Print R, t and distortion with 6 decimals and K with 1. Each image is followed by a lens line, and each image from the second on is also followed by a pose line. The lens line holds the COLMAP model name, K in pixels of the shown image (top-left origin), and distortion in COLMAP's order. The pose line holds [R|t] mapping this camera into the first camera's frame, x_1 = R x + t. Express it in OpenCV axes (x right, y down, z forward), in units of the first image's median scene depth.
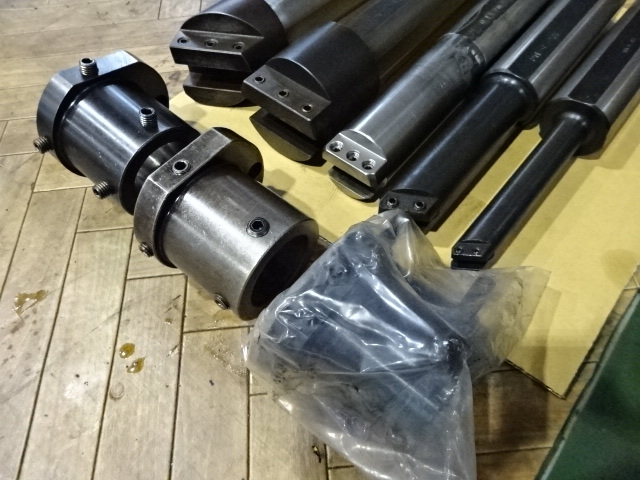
lens RADIAL K [[468.4, 0, 317.9], [0, 468.4, 237.1], [0, 0, 1]] dist [0.001179, 0.000625]
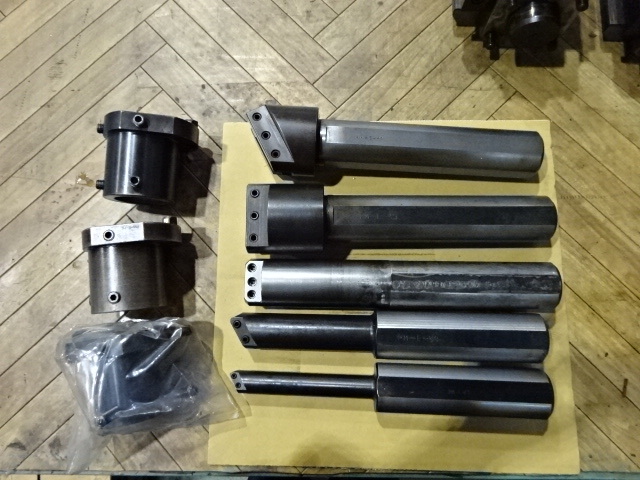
lens RADIAL K [[468.4, 0, 320.1], [0, 468.4, 240.3], [0, 0, 1]] dist [0.001179, 0.000625]
pose [[0.635358, 0.765526, -0.101439, 0.250695], [-0.657670, 0.605268, 0.448465, -1.013322], [0.404710, -0.218223, 0.888025, -0.195138]]
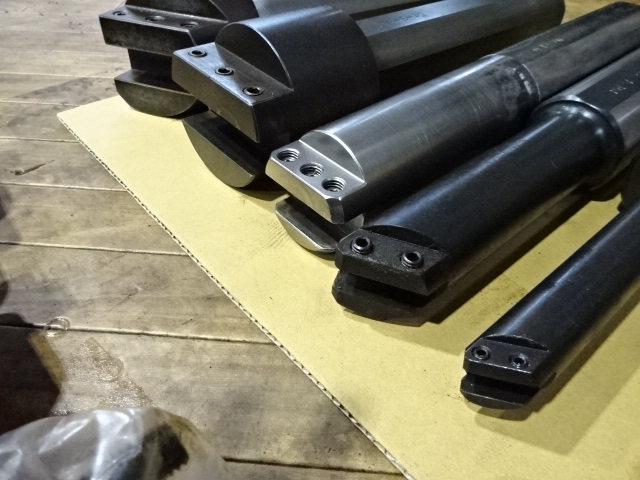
lens RADIAL K [[468.4, 0, 316.4], [0, 468.4, 238.8], [0, 0, 1]] dist [0.001179, 0.000625]
pose [[0.985346, 0.160414, -0.057966, 0.124825], [-0.170033, 0.950635, -0.259578, 0.059147], [0.013465, 0.265631, 0.963981, 0.436305]]
